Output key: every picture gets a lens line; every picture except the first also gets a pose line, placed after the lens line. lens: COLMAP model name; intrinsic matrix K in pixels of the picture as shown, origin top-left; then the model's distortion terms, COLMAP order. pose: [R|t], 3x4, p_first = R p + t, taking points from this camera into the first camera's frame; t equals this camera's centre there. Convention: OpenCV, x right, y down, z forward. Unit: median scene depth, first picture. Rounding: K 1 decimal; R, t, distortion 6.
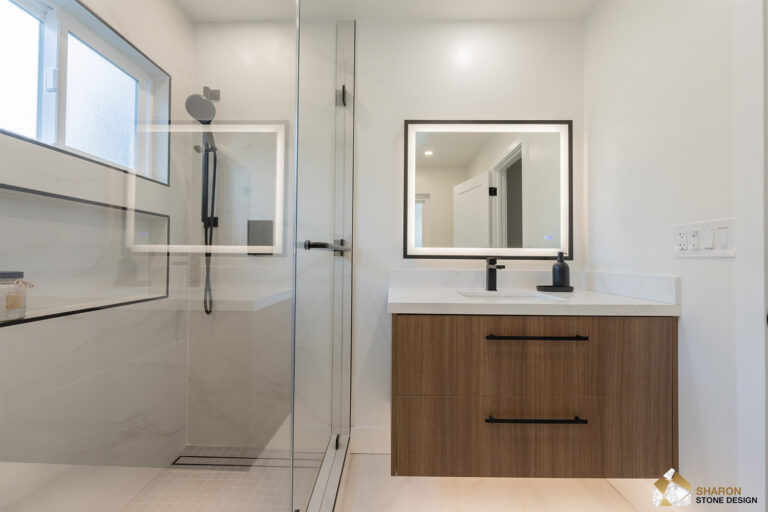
lens RADIAL K [[311.8, 0, 391.2], [0, 311.8, 252.0], [0, 0, 1]] dist [0.001269, -0.000773]
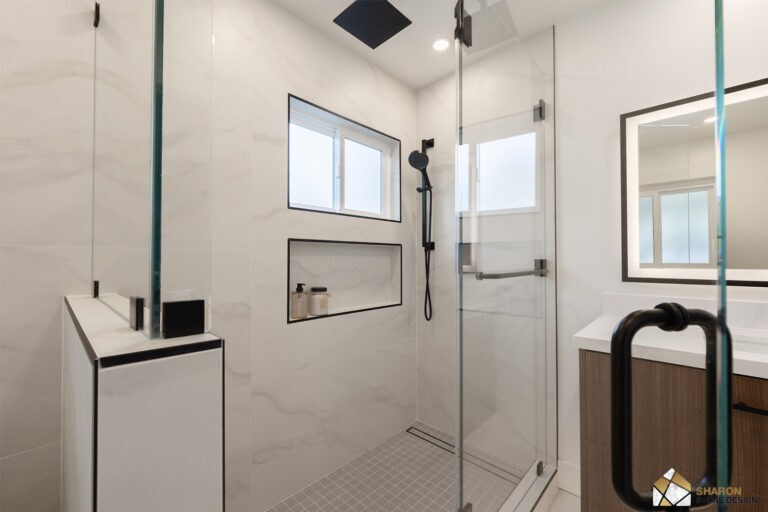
lens RADIAL K [[321.1, 0, 391.6], [0, 321.1, 253.2], [0, 0, 1]] dist [-0.000112, 0.001451]
pose [[0.743653, -0.018187, -0.668318, 0.169367], [0.016792, 0.999823, -0.008524, -0.062254], [0.668355, -0.004884, 0.743827, -0.053055]]
